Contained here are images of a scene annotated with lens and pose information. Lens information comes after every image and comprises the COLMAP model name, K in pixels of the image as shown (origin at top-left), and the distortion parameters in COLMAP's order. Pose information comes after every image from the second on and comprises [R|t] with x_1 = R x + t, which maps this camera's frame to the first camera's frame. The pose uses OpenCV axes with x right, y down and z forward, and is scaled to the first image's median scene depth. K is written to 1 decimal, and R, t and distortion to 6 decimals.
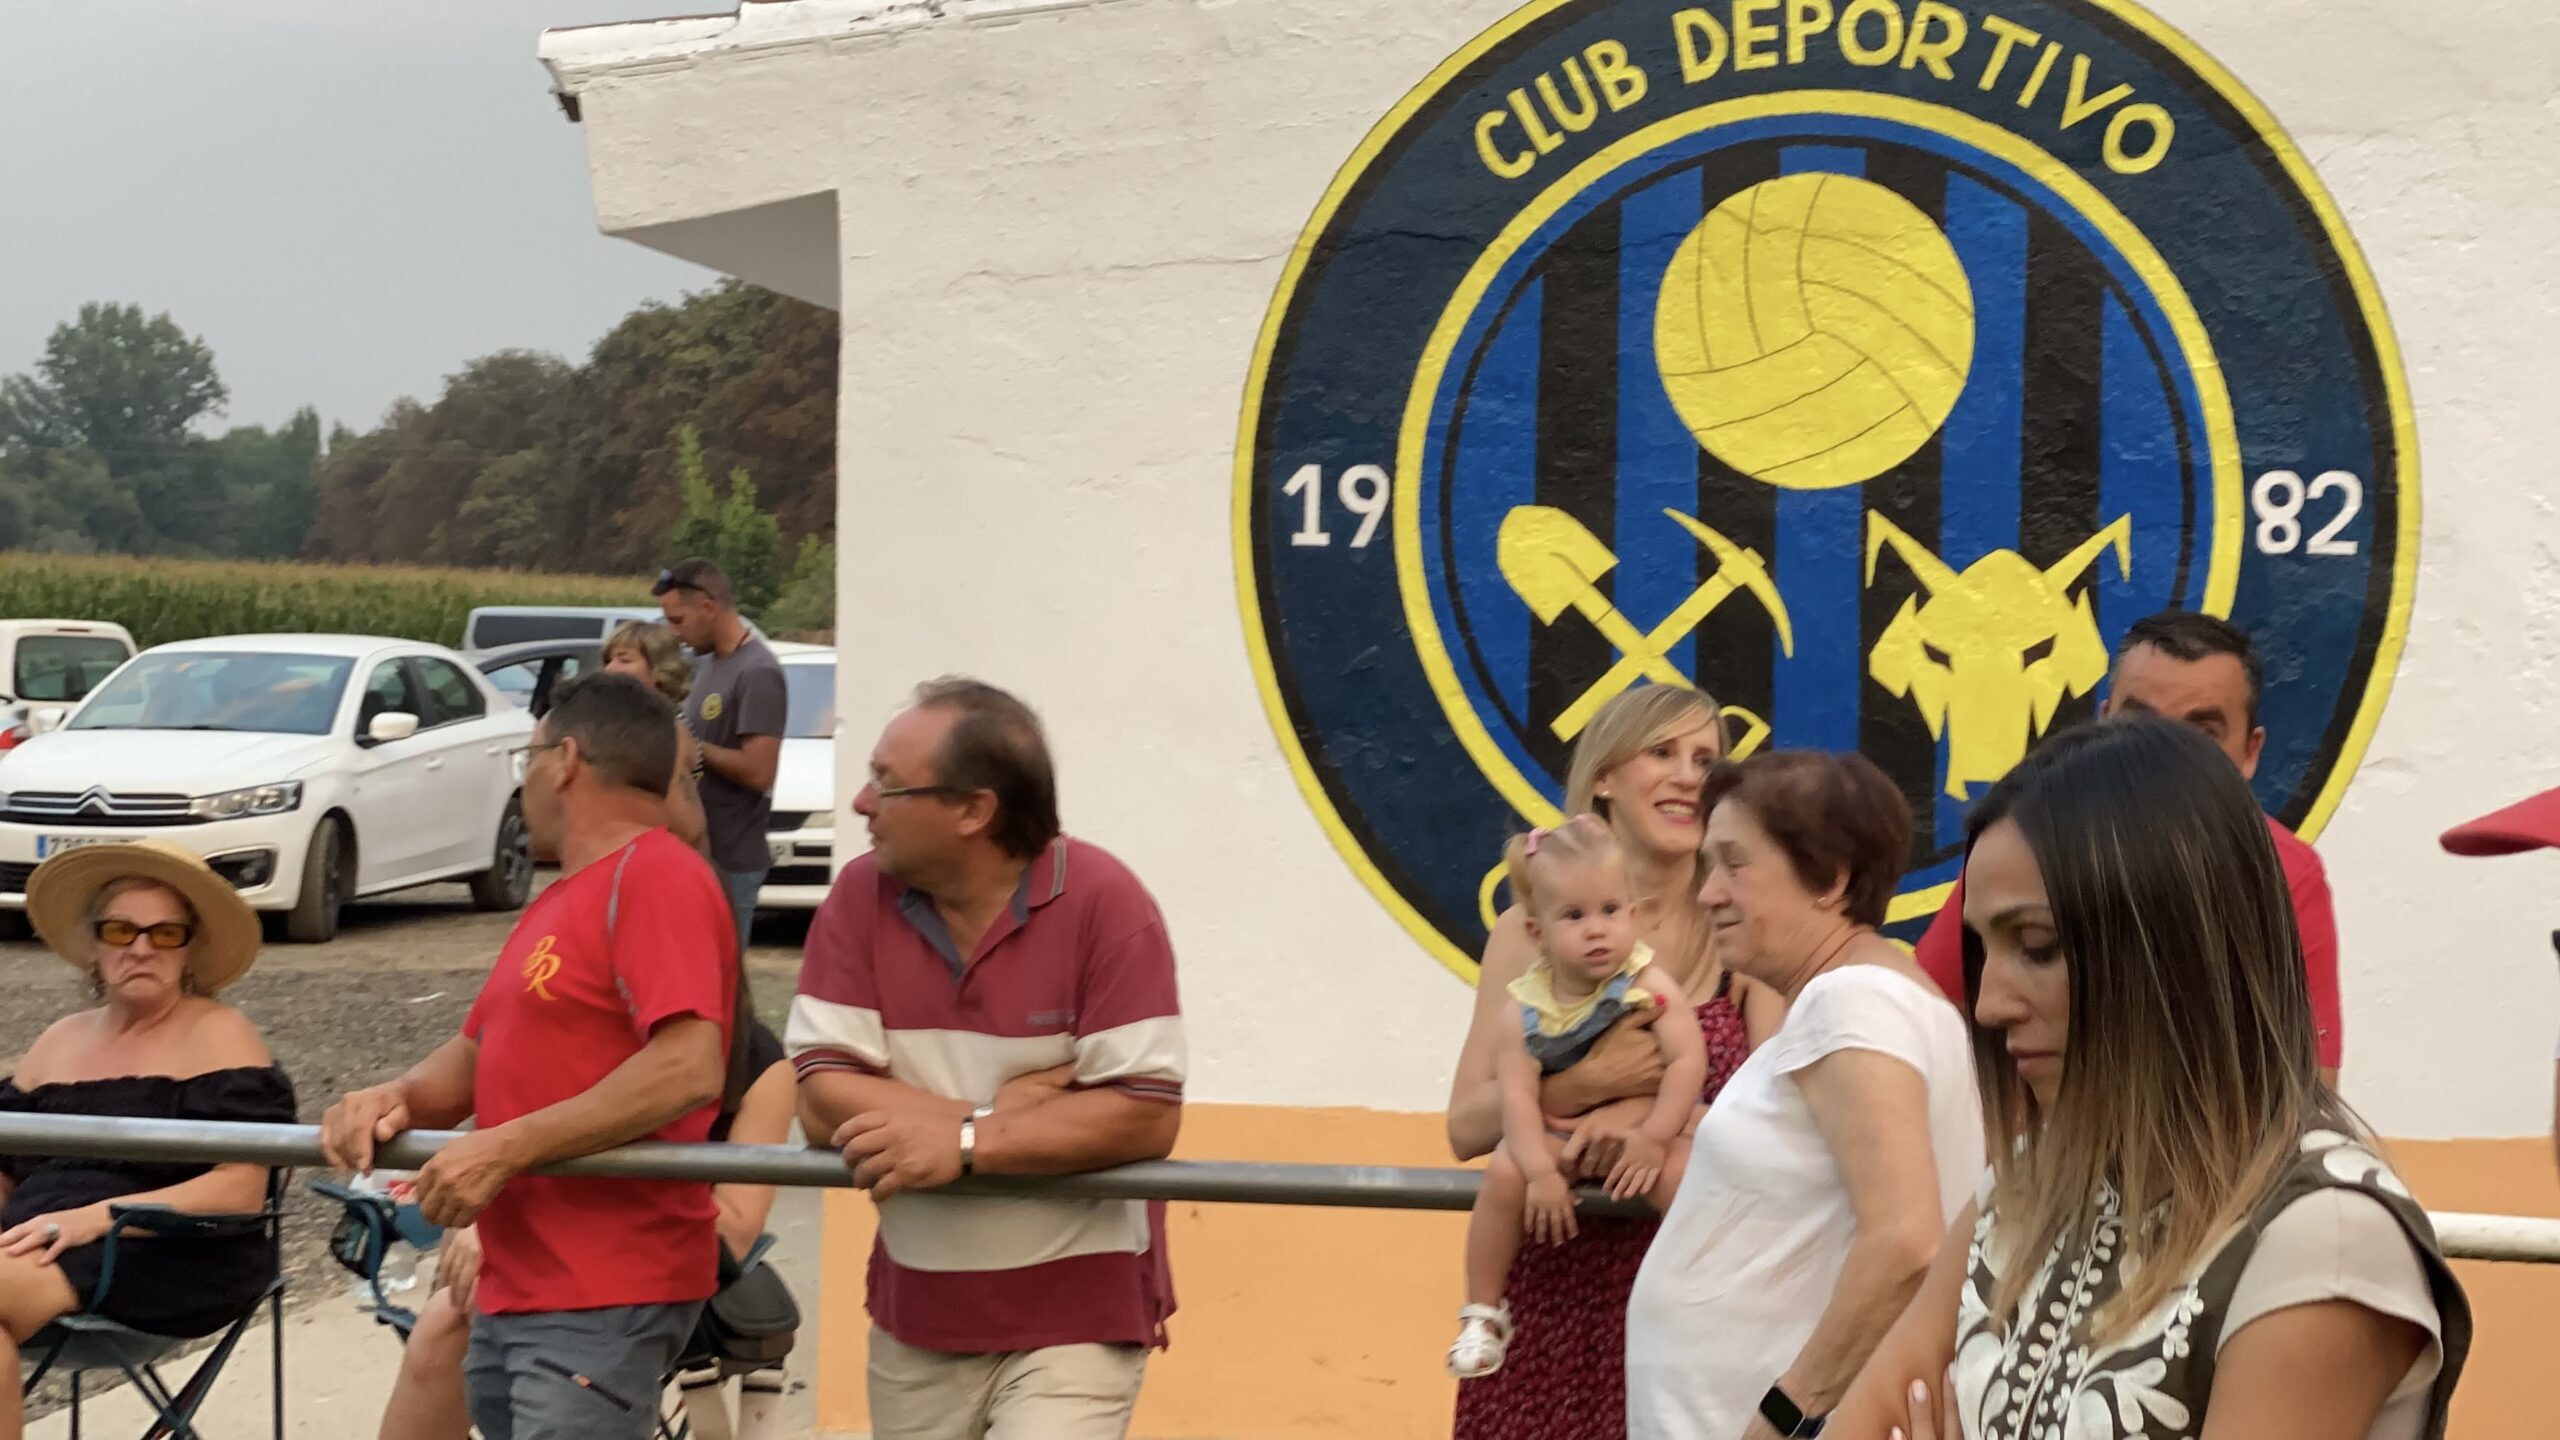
lens RADIAL K [[4773.0, 0, 1279.9], [0, 4773.0, 717.1], [0, 0, 1]] dist [0.052169, 0.000000]
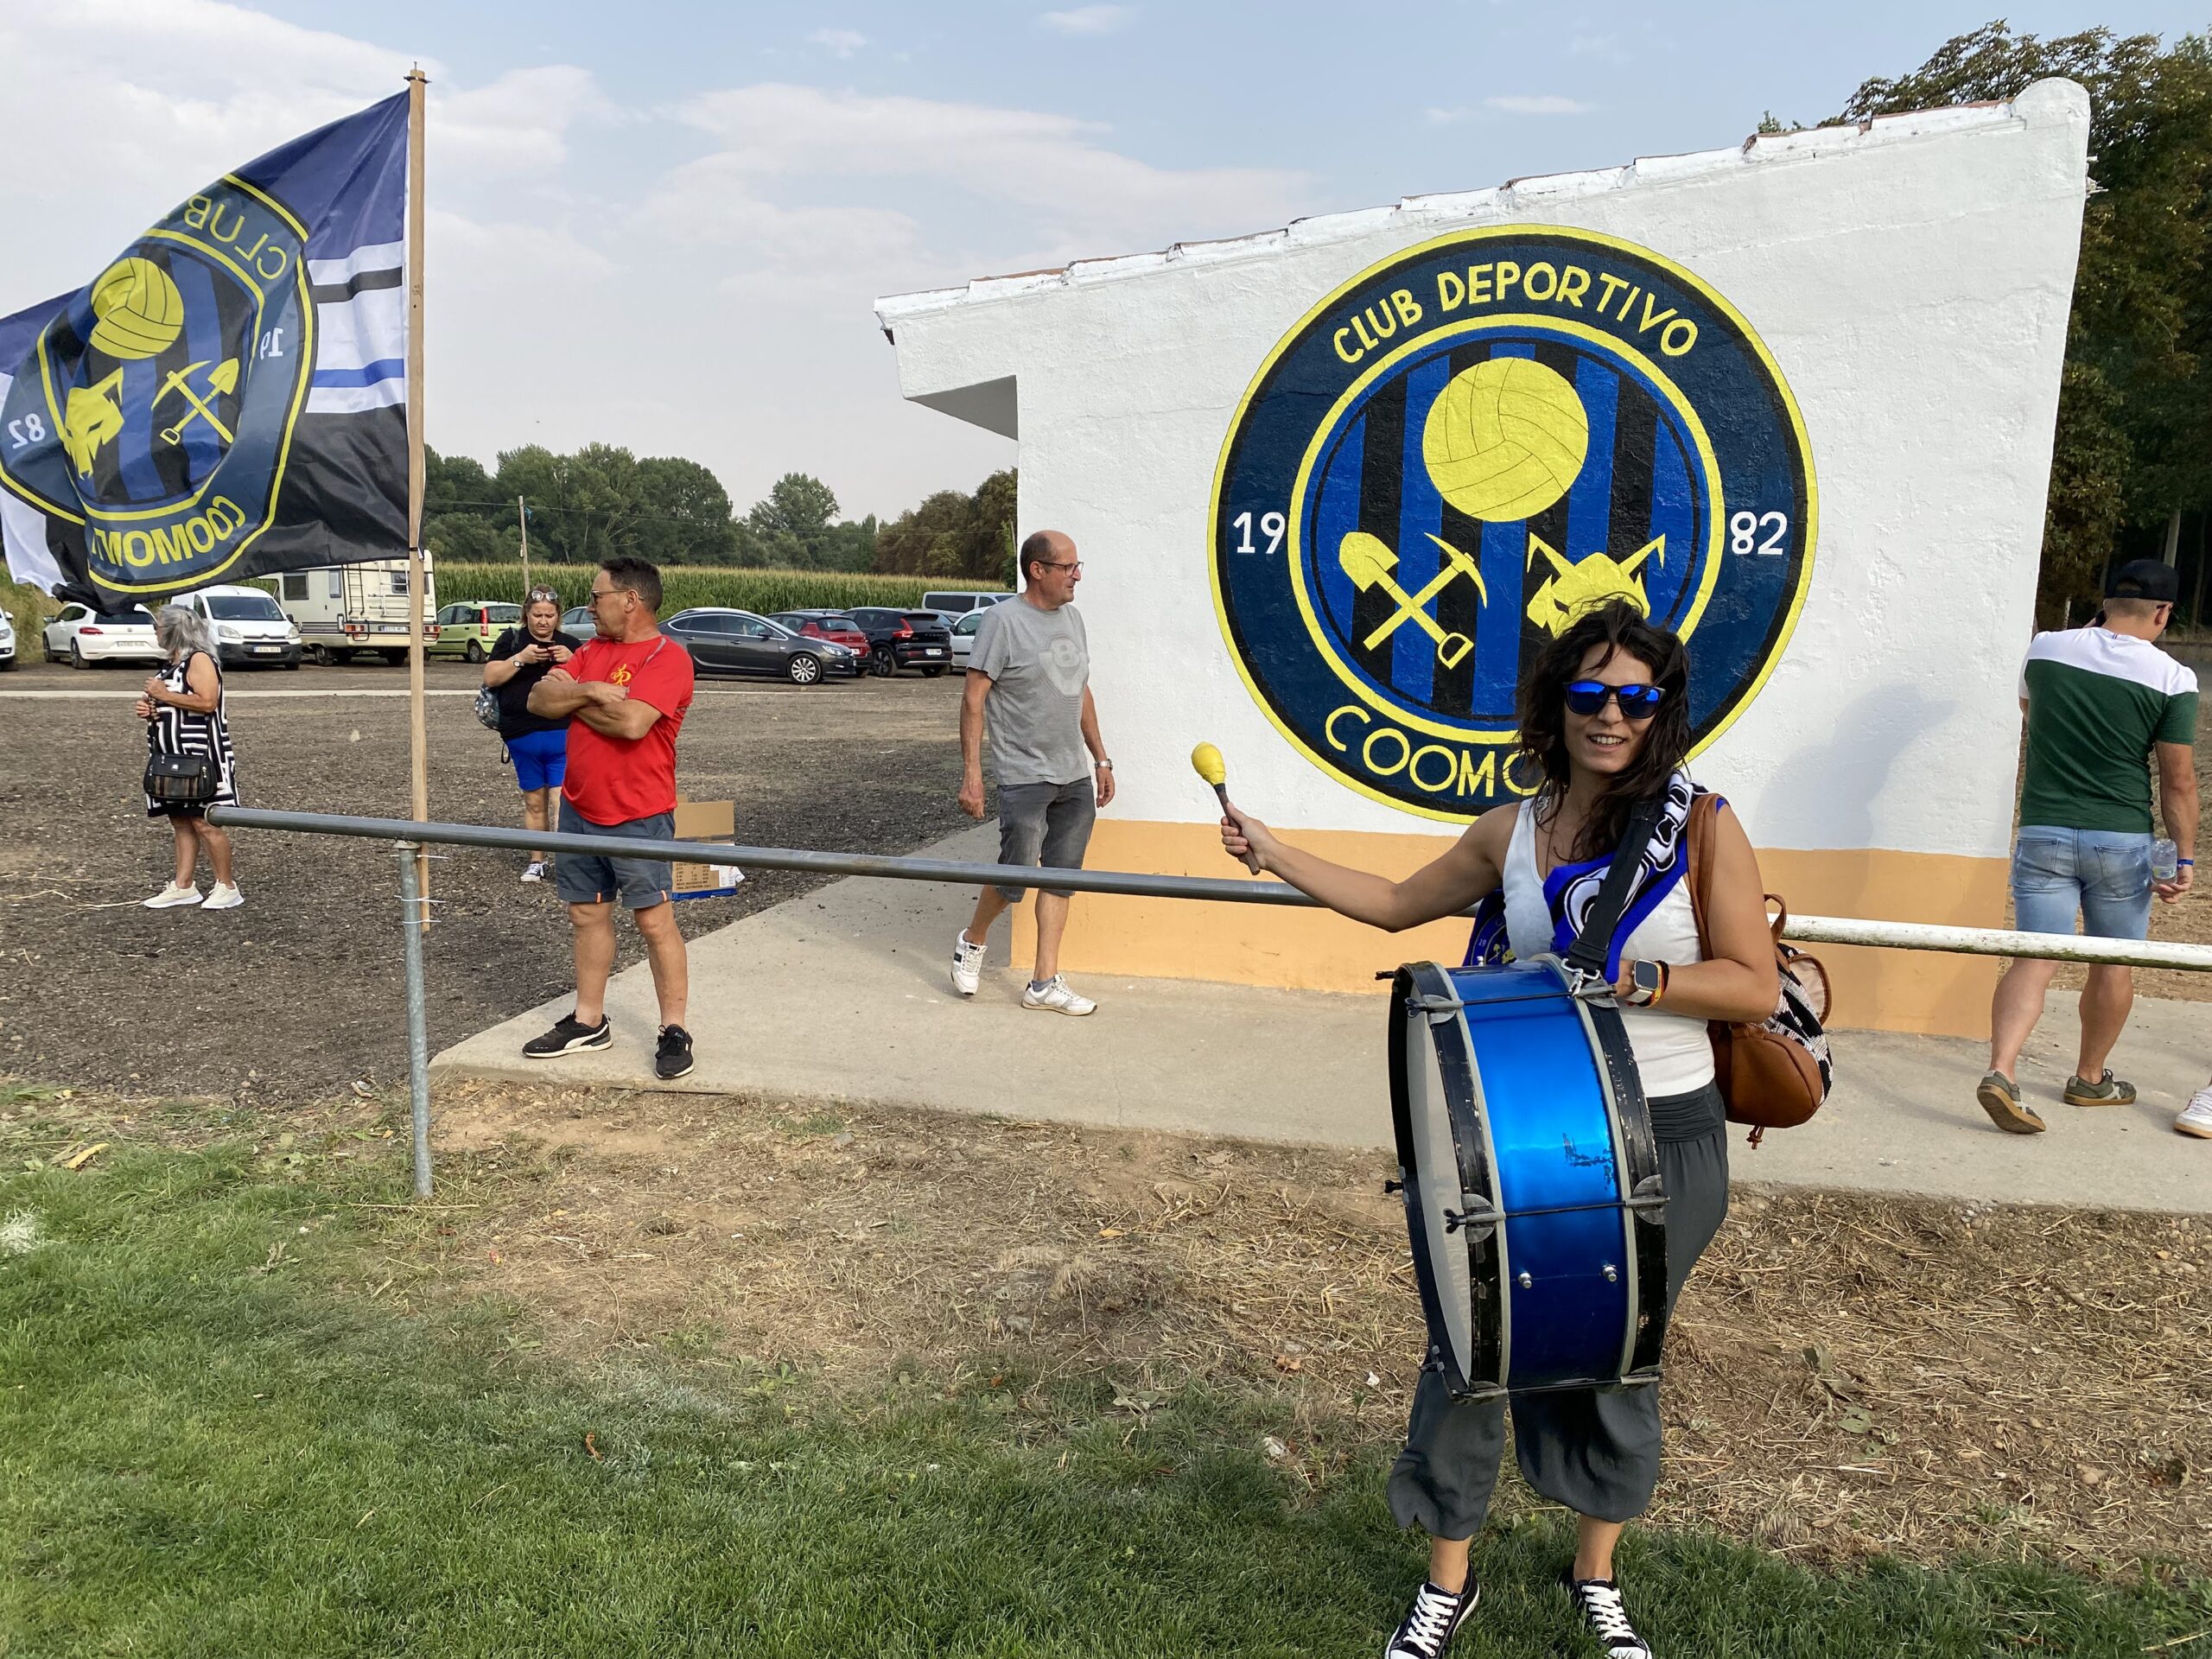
lens RADIAL K [[1665.0, 0, 1092.0], [0, 1665.0, 835.8], [0, 0, 1]] dist [0.069836, -0.007655]
pose [[0.995656, 0.016297, -0.091668, 0.008355], [-0.005246, 0.992818, 0.119518, -0.000765], [0.092957, -0.118518, 0.988591, 0.277637]]
